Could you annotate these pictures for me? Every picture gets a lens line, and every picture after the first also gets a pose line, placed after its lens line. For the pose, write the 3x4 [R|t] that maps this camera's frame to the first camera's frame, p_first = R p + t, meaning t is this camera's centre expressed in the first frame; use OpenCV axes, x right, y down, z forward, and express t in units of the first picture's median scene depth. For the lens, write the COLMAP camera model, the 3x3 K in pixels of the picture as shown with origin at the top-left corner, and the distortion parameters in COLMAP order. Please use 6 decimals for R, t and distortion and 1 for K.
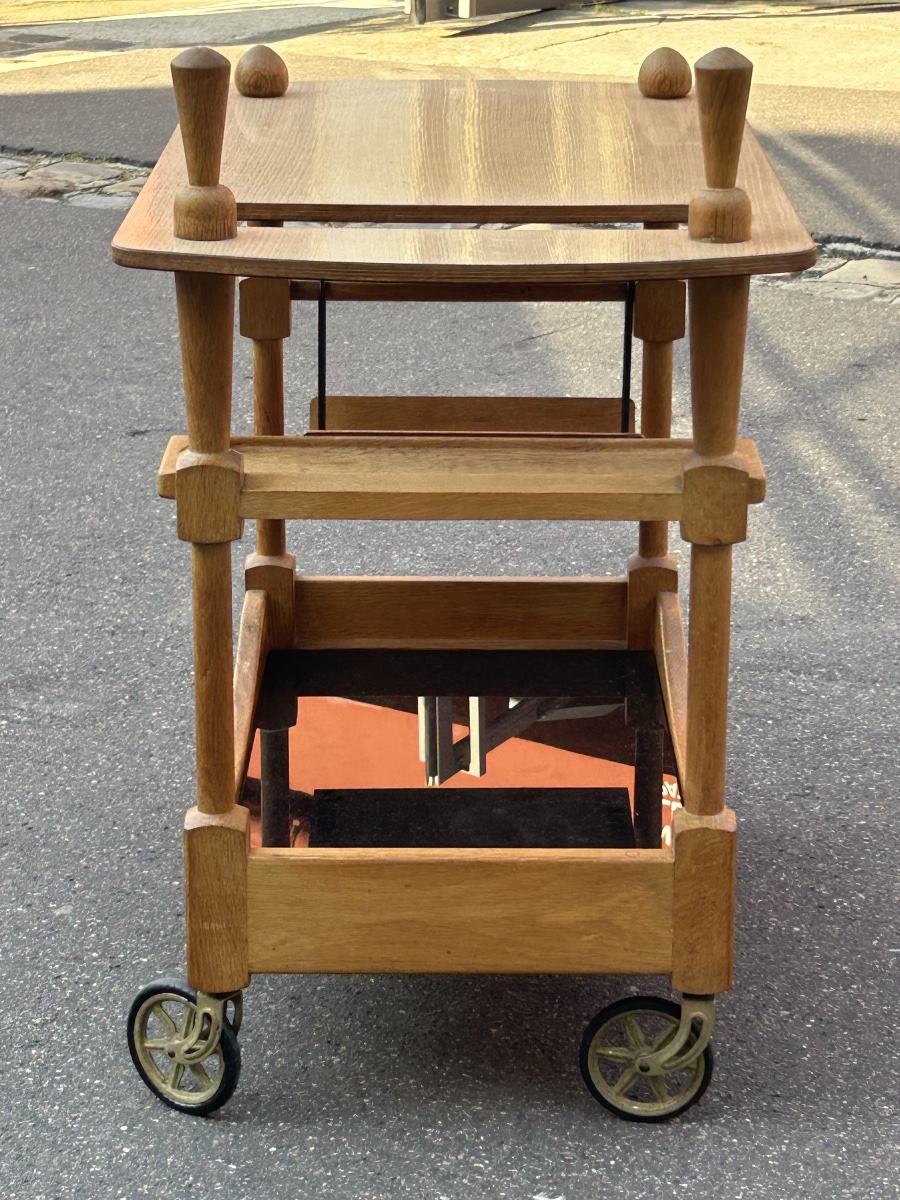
lens RADIAL K [[2989.5, 0, 449.4], [0, 2989.5, 549.8], [0, 0, 1]] dist [0.136159, 0.366271]
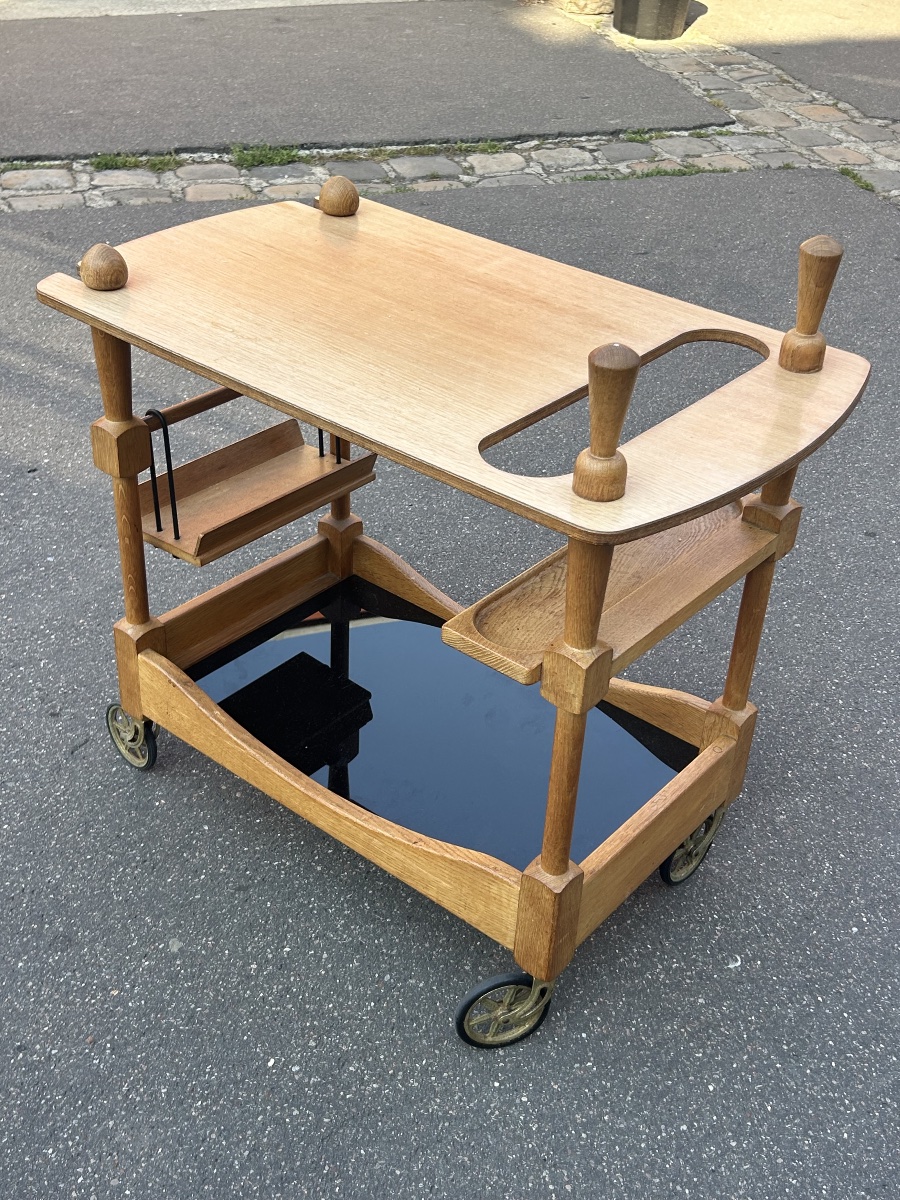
lens RADIAL K [[1391.5, 0, 451.2], [0, 1391.5, 593.2], [0, 0, 1]] dist [0.127233, -0.334354]
pose [[0.631601, -0.400606, 0.663773, -0.463533], [0.185789, 0.909419, 0.372076, -0.261918], [-0.752703, -0.111682, 0.648818, 0.619389]]
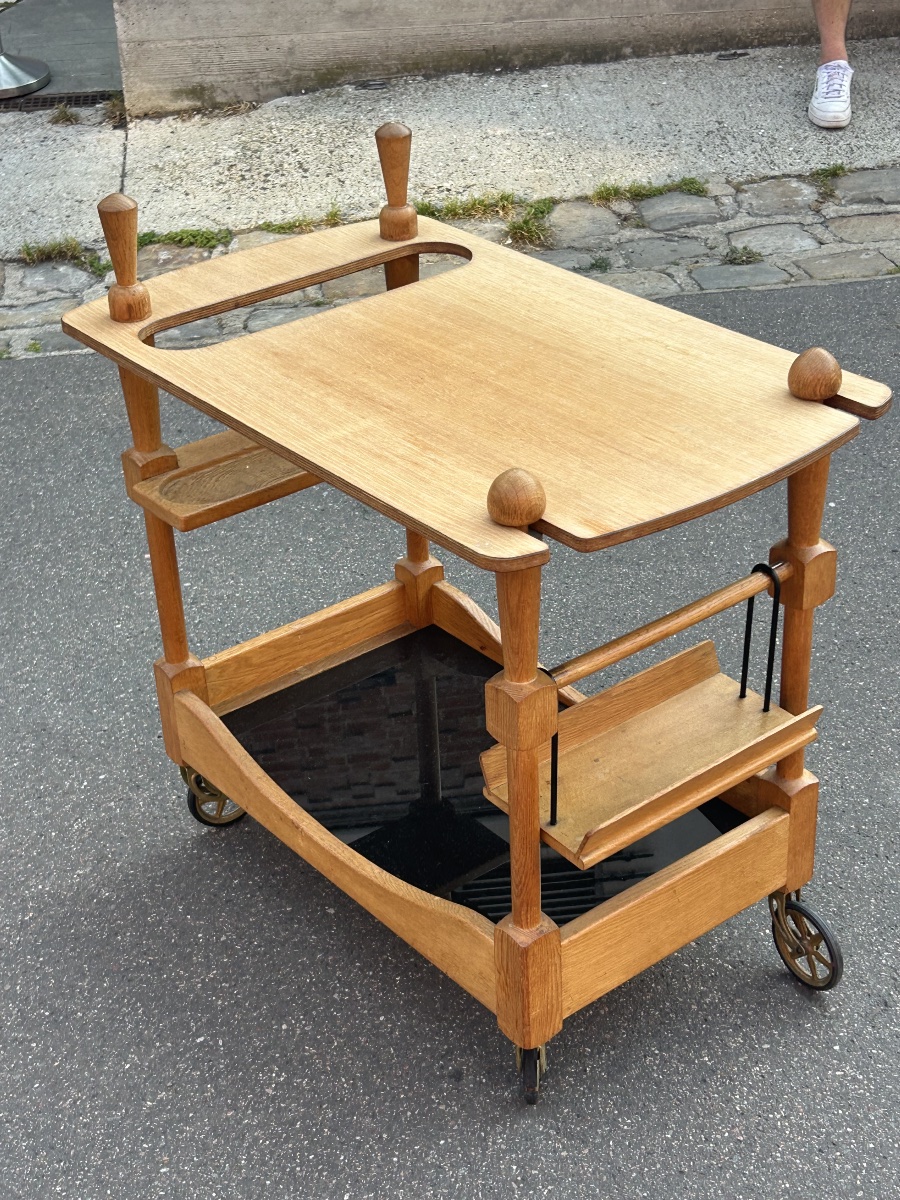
lens RADIAL K [[1855.3, 0, 456.5], [0, 1855.3, 594.5], [0, 0, 1]] dist [0.151036, -0.479590]
pose [[-0.776619, 0.337842, -0.531720, 0.471180], [-0.150095, 0.720501, 0.677015, -0.612918], [0.611829, 0.605591, -0.508847, 1.528360]]
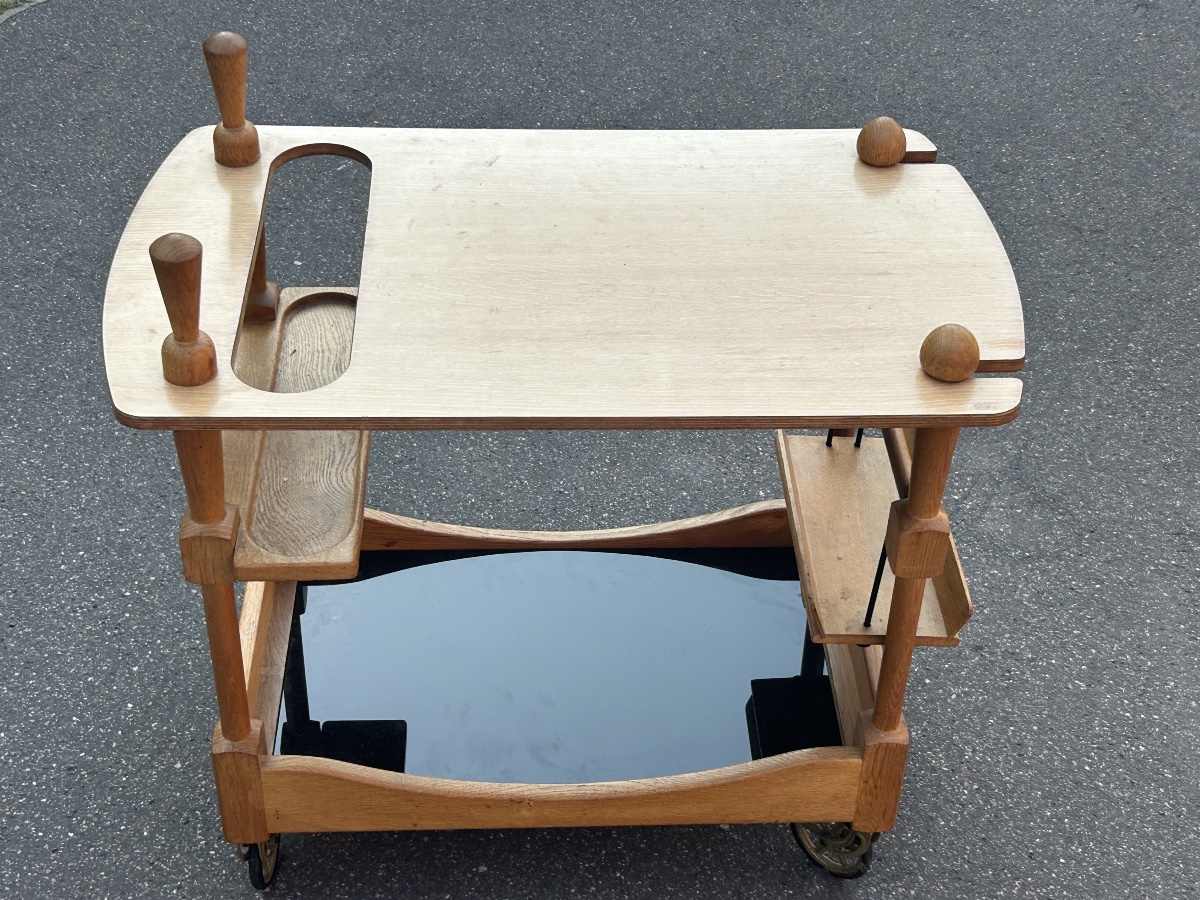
lens RADIAL K [[1858.8, 0, 613.9], [0, 1858.8, 419.1], [0, 0, 1]] dist [0.116920, -0.224436]
pose [[0.049514, 0.604837, -0.794809, 0.642531], [-0.323020, 0.762714, 0.560290, -0.513907], [0.945096, 0.228997, 0.233139, 0.905547]]
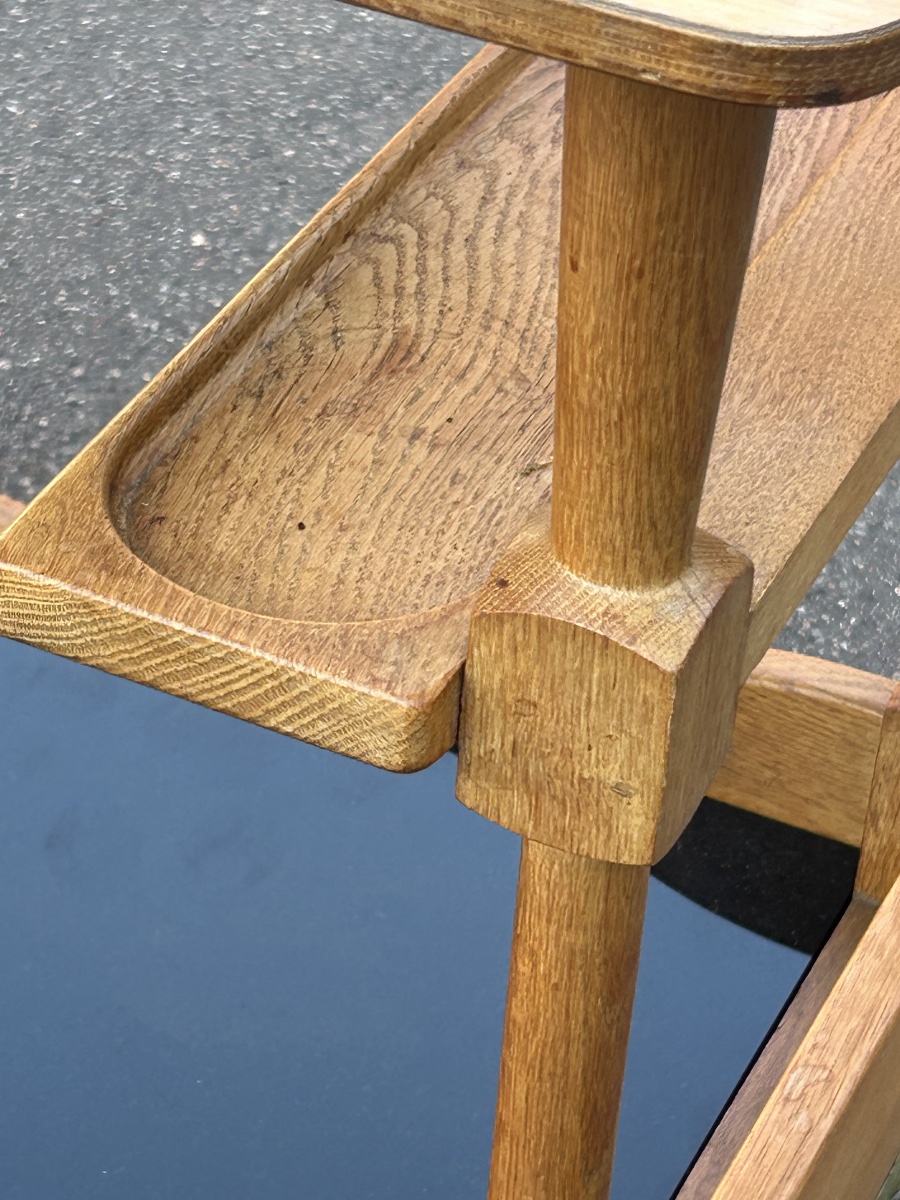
lens RADIAL K [[3846.7, 0, 450.0], [0, 3846.7, 600.0], [0, 0, 1]] dist [0.159430, 1.117726]
pose [[0.414298, -0.522655, 0.745110, -0.341137], [0.204935, 0.851222, 0.483138, -0.197509], [-0.886769, -0.047464, 0.459770, 0.789459]]
